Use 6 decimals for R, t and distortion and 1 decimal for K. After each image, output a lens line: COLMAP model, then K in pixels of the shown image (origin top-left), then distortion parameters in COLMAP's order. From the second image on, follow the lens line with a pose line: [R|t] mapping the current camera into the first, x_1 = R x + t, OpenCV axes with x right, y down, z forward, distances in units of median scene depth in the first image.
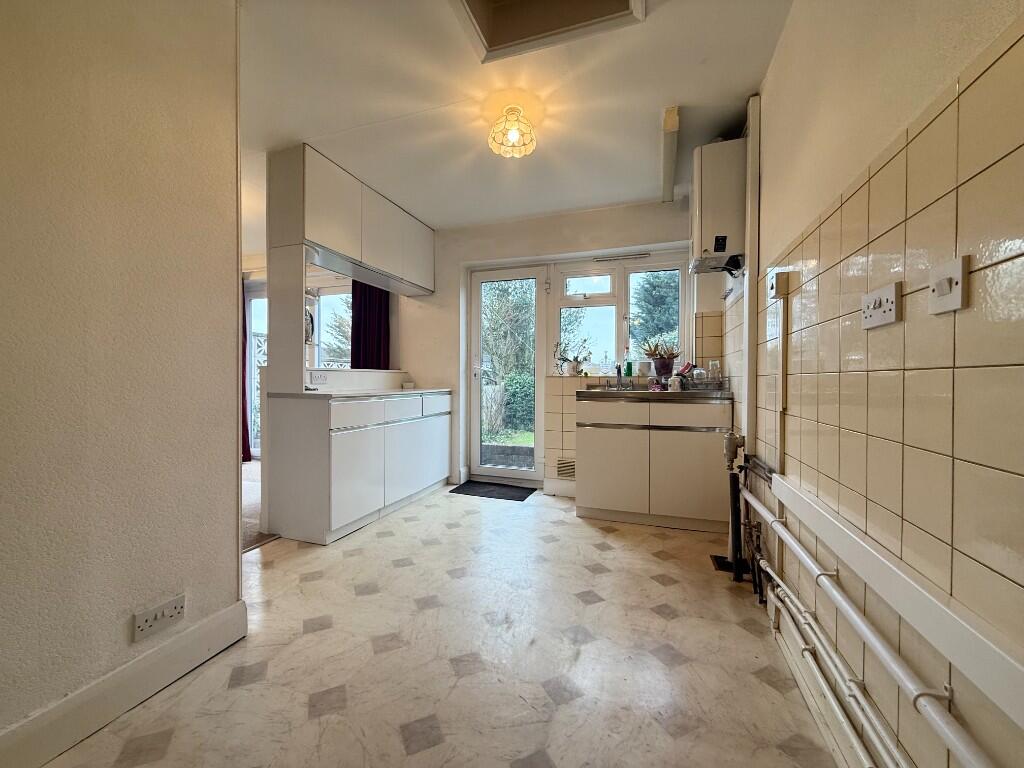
lens RADIAL K [[405.4, 0, 506.6], [0, 405.4, 383.7], [0, 0, 1]] dist [-0.000022, 0.000220]
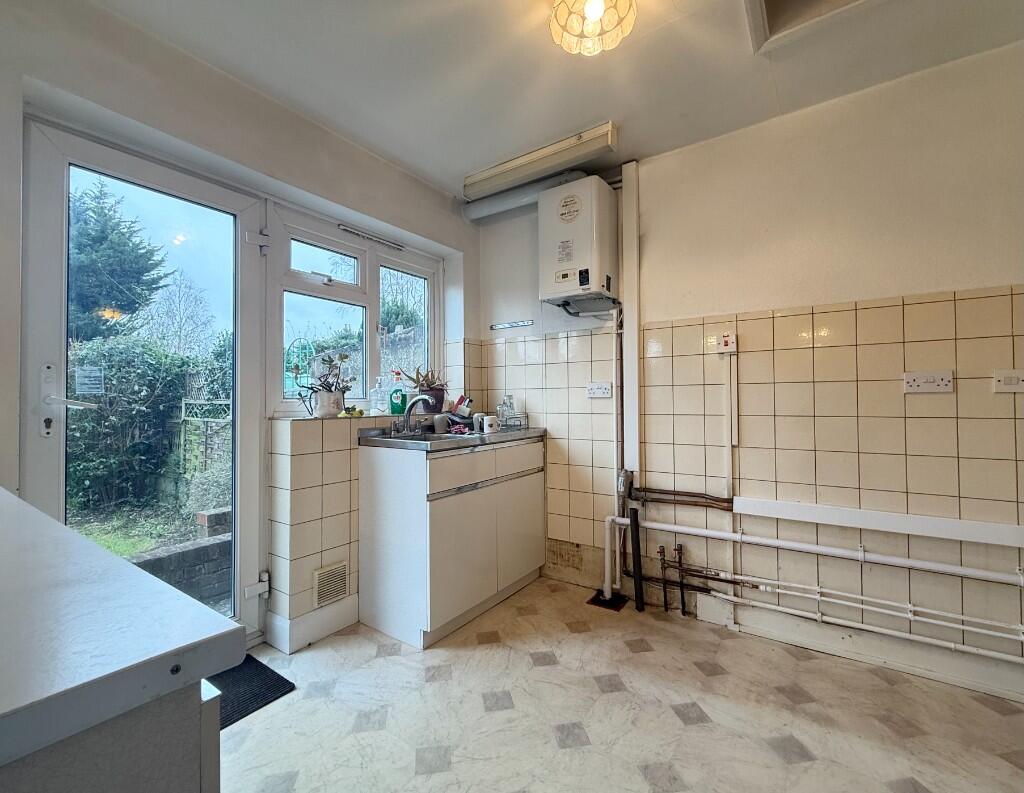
lens RADIAL K [[452.0, 0, 512.0], [0, 452.0, 396.5], [0, 0, 1]] dist [0.000593, 0.000178]
pose [[0.263553, 0.005081, 0.964632, -0.463079], [0.017774, 0.999791, -0.010122, -0.044466], [-0.964481, 0.019813, 0.263408, 0.708322]]
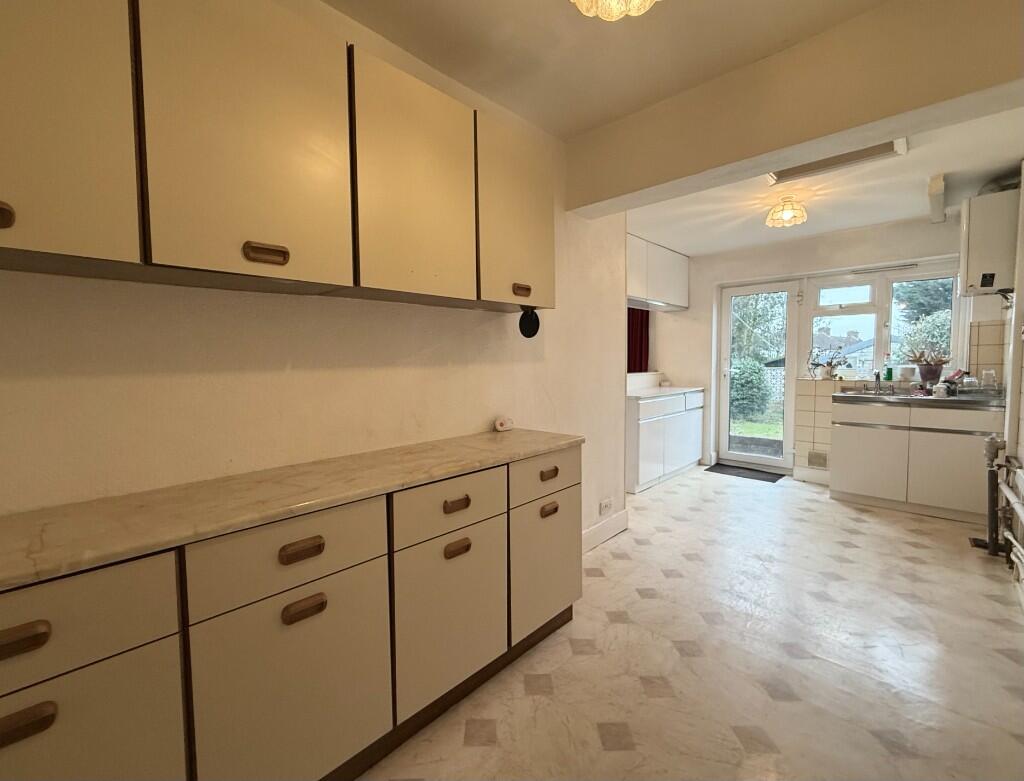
lens RADIAL K [[434.3, 0, 509.0], [0, 434.3, 384.5], [0, 0, 1]] dist [-0.001001, -0.000428]
pose [[0.908837, 0.010133, -0.417028, -0.165962], [0.009554, 0.998937, 0.045092, -0.081652], [0.417041, -0.044966, 0.907775, -0.575515]]
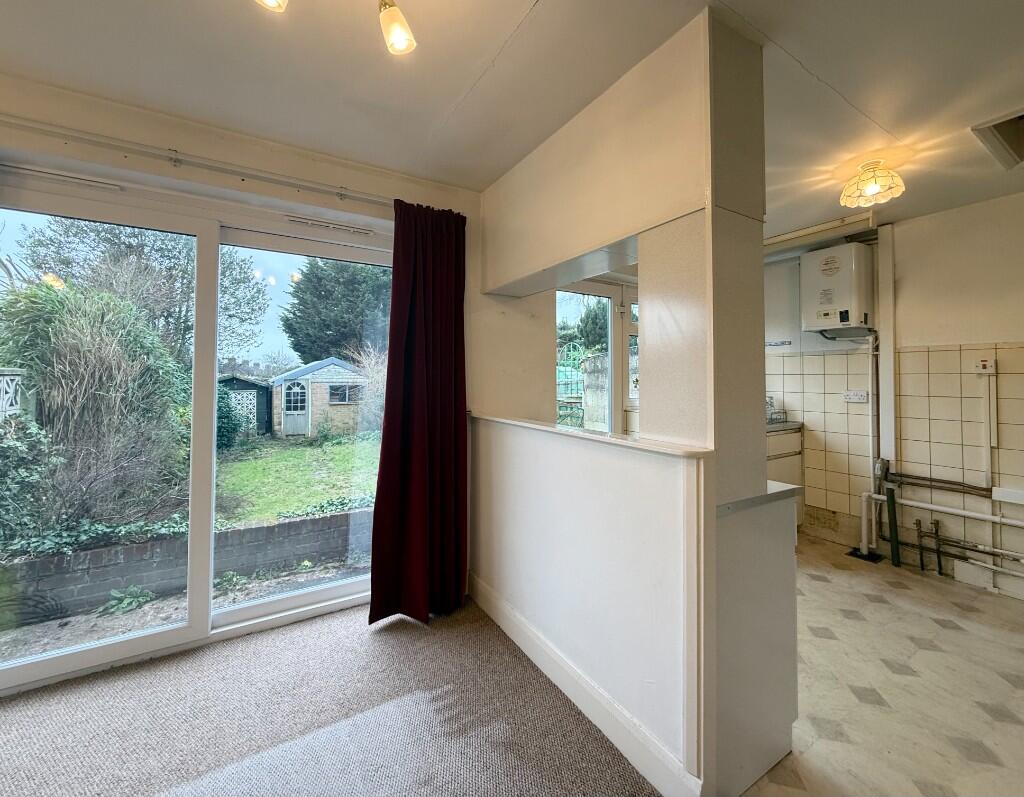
lens RADIAL K [[425.8, 0, 509.3], [0, 425.8, 369.2], [0, 0, 1]] dist [-0.000335, 0.000328]
pose [[0.637330, 0.013878, 0.770466, -0.996447], [0.006736, 0.999699, -0.023579, -0.114767], [-0.770562, 0.020217, 0.637044, 0.764048]]
